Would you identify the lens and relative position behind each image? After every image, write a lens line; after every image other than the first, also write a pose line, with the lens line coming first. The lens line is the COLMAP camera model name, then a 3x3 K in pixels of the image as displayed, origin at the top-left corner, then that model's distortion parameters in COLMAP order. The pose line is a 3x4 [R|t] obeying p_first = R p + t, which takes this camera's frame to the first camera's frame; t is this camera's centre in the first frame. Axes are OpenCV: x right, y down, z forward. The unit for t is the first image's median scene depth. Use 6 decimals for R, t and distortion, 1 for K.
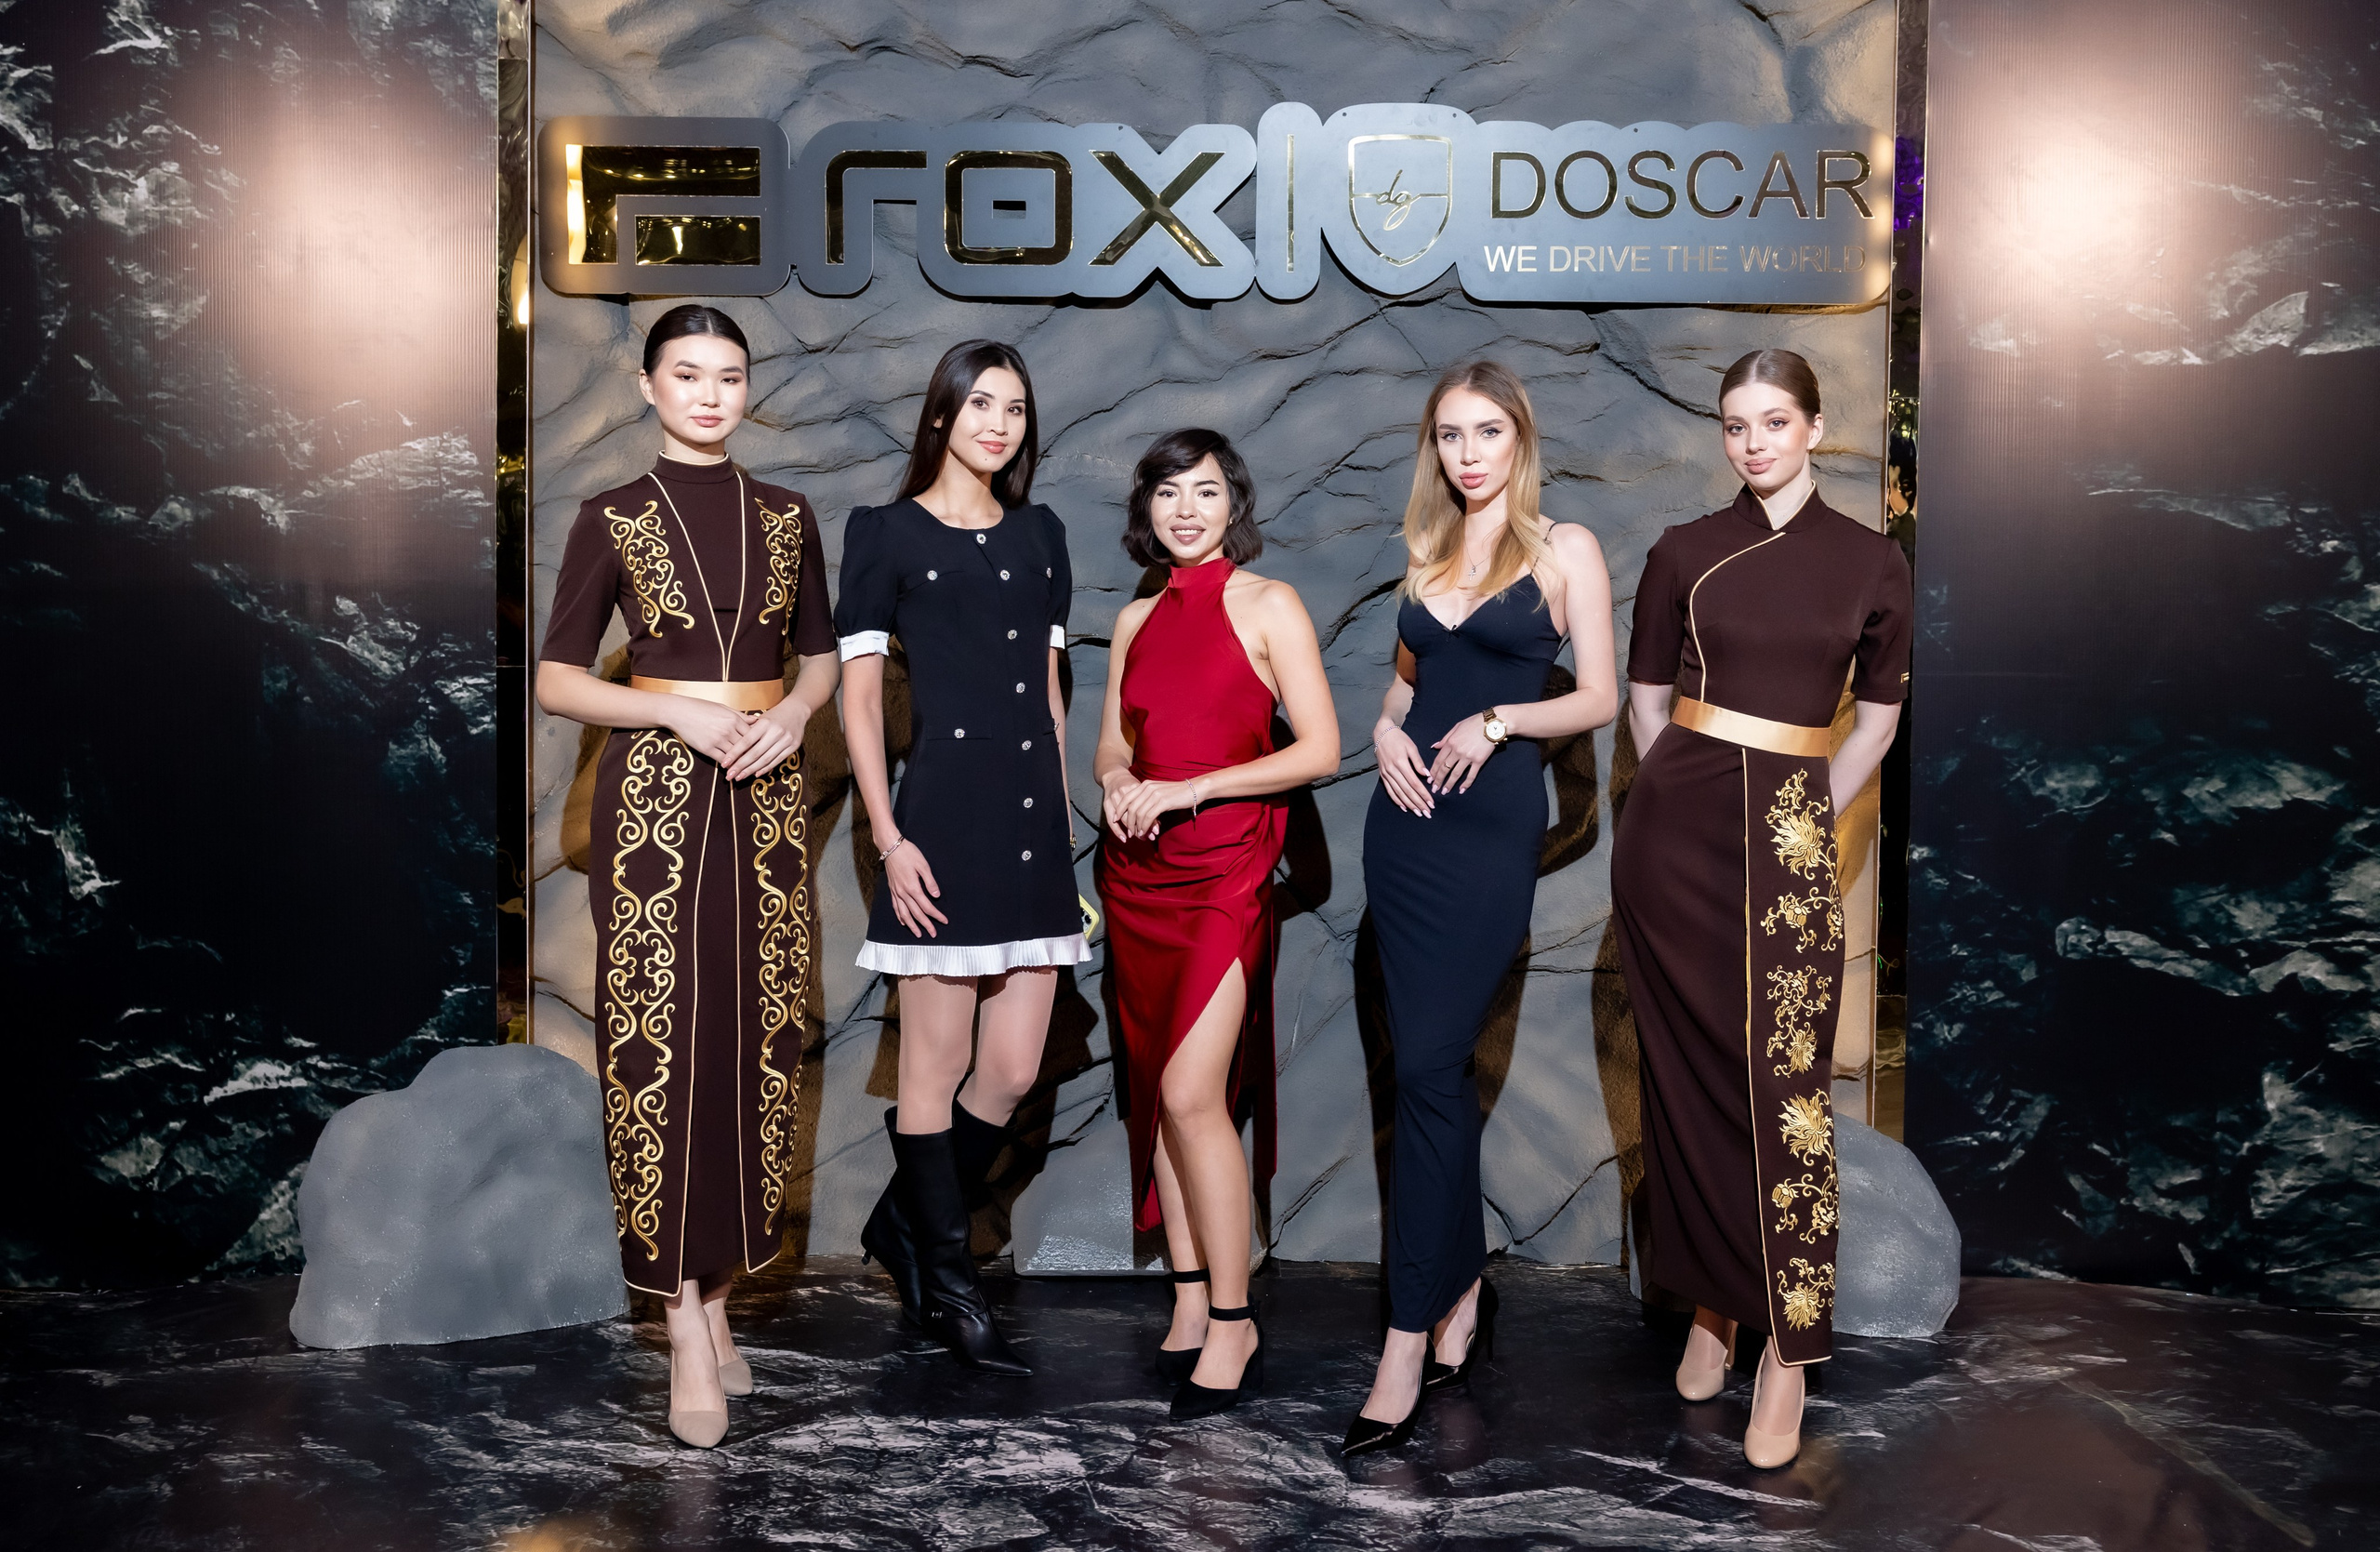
lens RADIAL K [[2228.4, 0, 1221.9], [0, 2228.4, 703.8], [0, 0, 1]] dist [-0.006682, 0.032989]
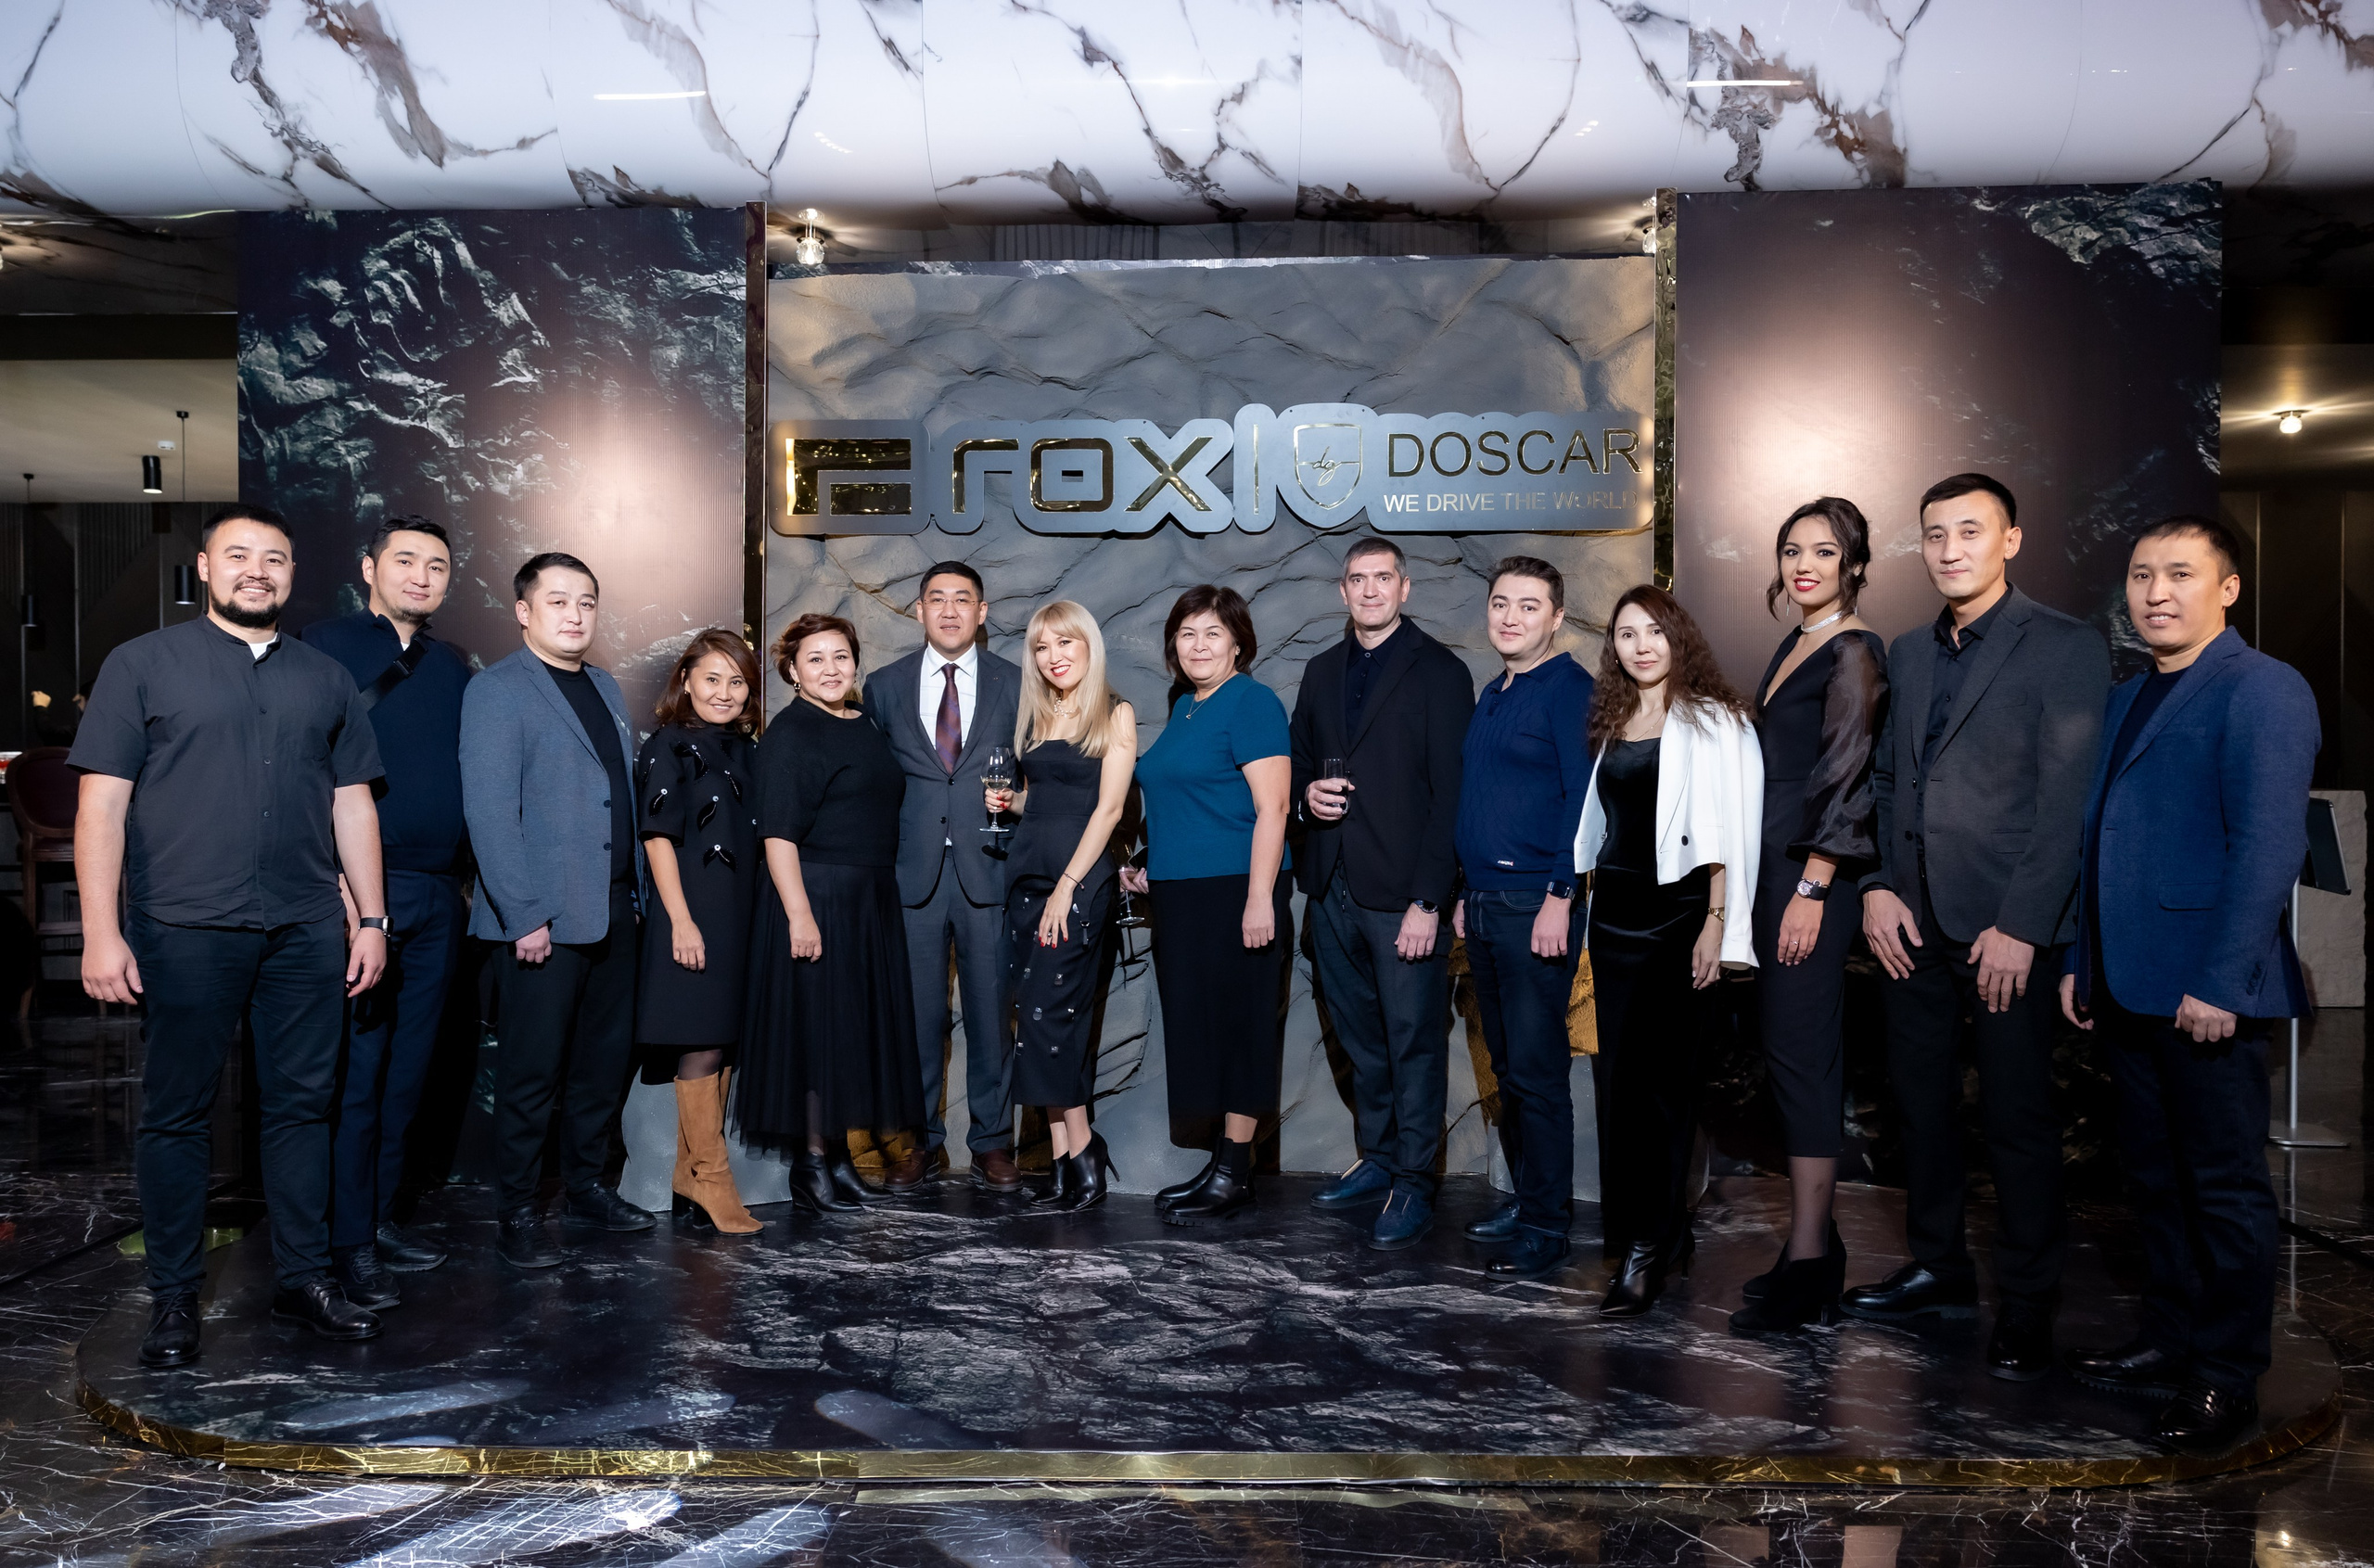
lens RADIAL K [[1743.8, 0, 1143.8], [0, 1743.8, 784.8], [0, 0, 1]] dist [0.015496, -0.000977]
pose [[0.999216, -0.008336, -0.038696, -0.001885], [0.006893, 0.999281, -0.037275, 0.036208], [0.038979, 0.036979, 0.998556, -0.192568]]
